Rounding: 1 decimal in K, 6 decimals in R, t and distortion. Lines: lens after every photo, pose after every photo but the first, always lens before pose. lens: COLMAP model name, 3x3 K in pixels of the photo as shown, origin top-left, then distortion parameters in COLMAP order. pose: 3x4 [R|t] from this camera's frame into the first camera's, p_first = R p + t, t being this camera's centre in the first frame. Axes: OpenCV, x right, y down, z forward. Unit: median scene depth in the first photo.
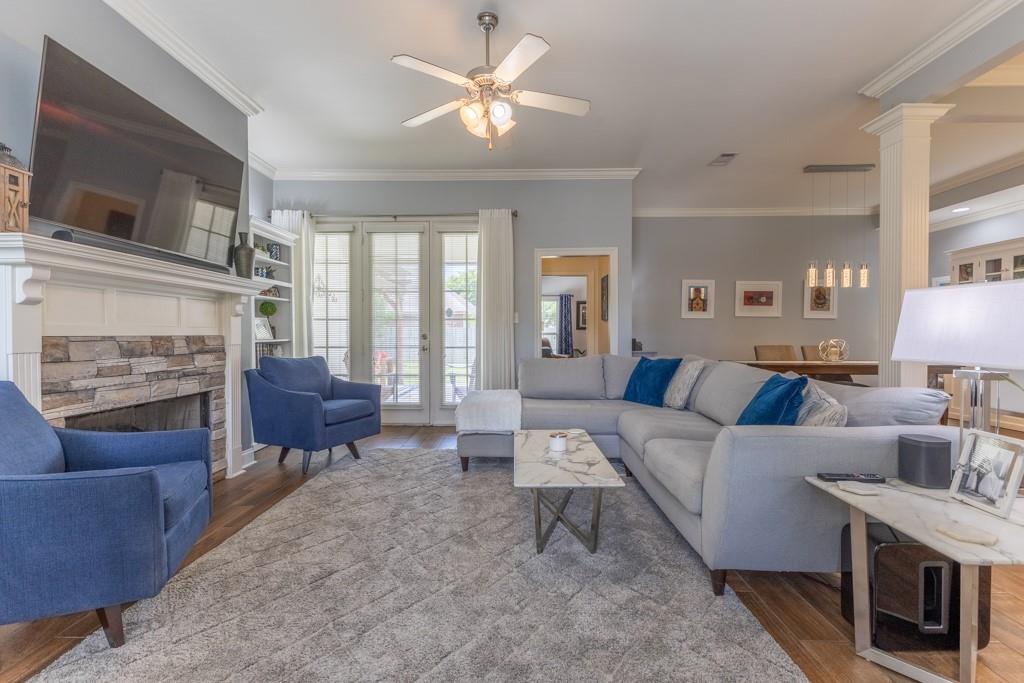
lens RADIAL K [[442.0, 0, 508.9], [0, 442.0, 339.6], [0, 0, 1]] dist [0.006666, -0.001757]
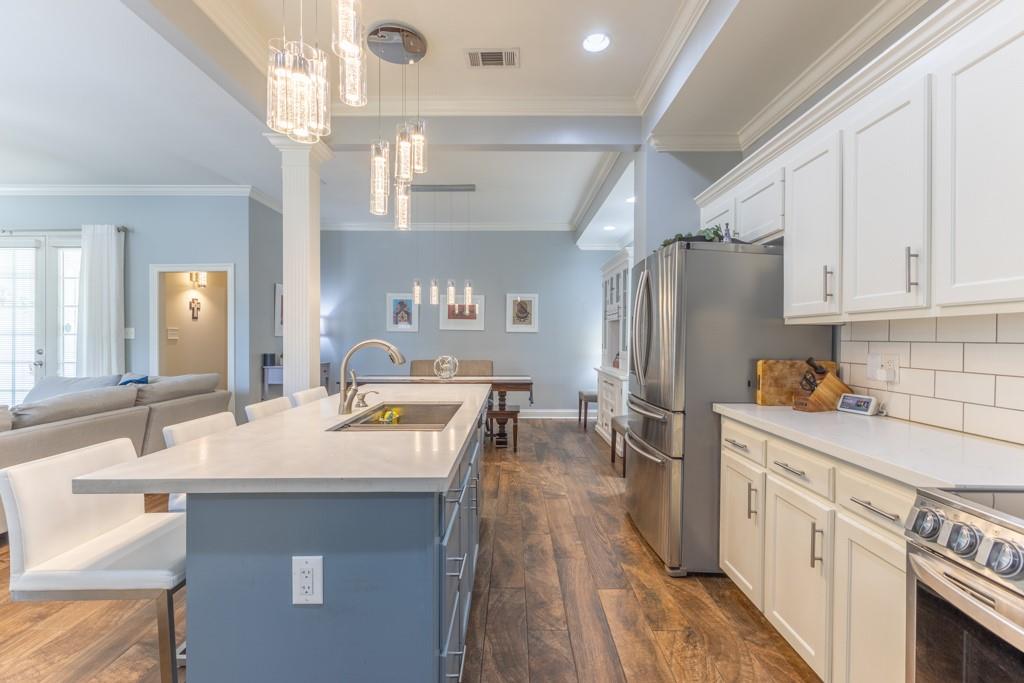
lens RADIAL K [[442.0, 0, 512.8], [0, 442.0, 339.3], [0, 0, 1]] dist [0.006666, -0.001757]
pose [[0.999882, 0.002852, 0.015128, 1.202487], [-0.002770, 0.999981, -0.005453, -0.045562], [-0.015143, 0.005411, 0.999871, -0.018962]]
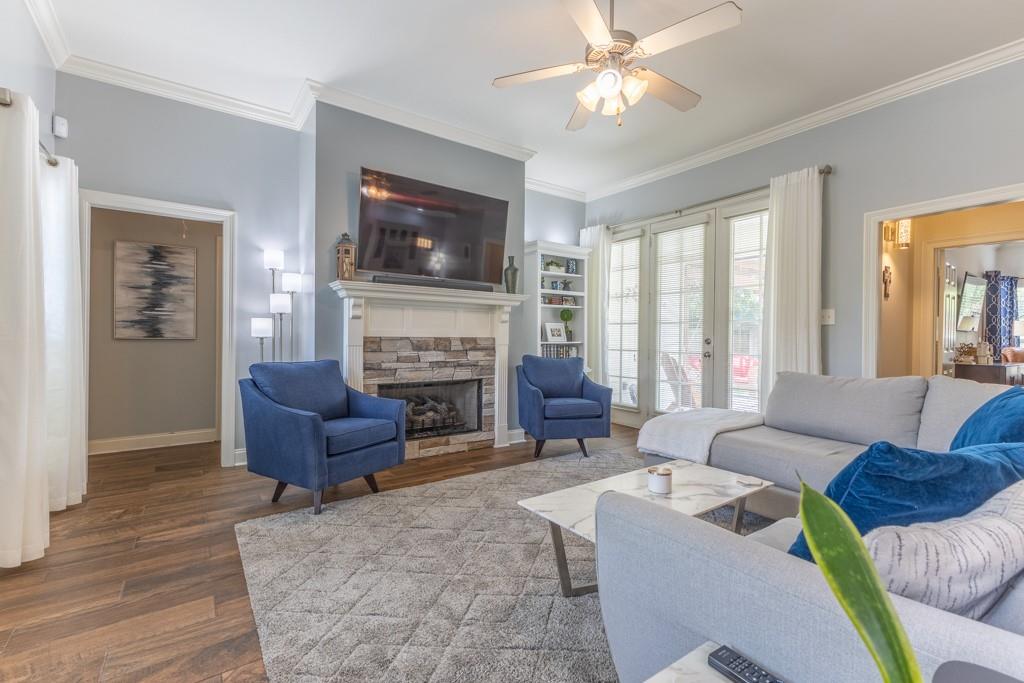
lens RADIAL K [[442.0, 0, 508.5], [0, 442.0, 338.6], [0, 0, 1]] dist [0.006666, -0.001757]
pose [[0.594320, 0.010372, -0.804162, 0.389503], [-0.019171, 0.999815, -0.001273, -0.004623], [0.804000, 0.016174, 0.594409, 0.230559]]
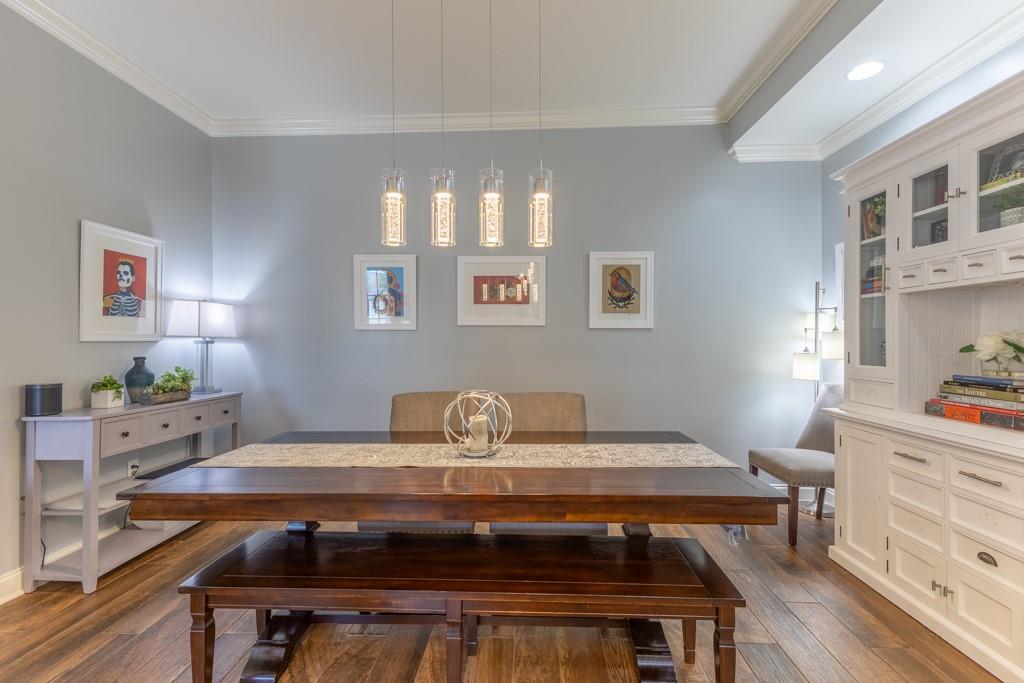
lens RADIAL K [[442.0, 0, 511.8], [0, 442.0, 338.6], [0, 0, 1]] dist [0.006666, -0.001757]
pose [[0.999676, -0.007180, -0.024418, 1.063776], [0.006851, 0.999885, -0.013554, -0.053679], [0.024513, 0.013383, 0.999610, 0.882241]]
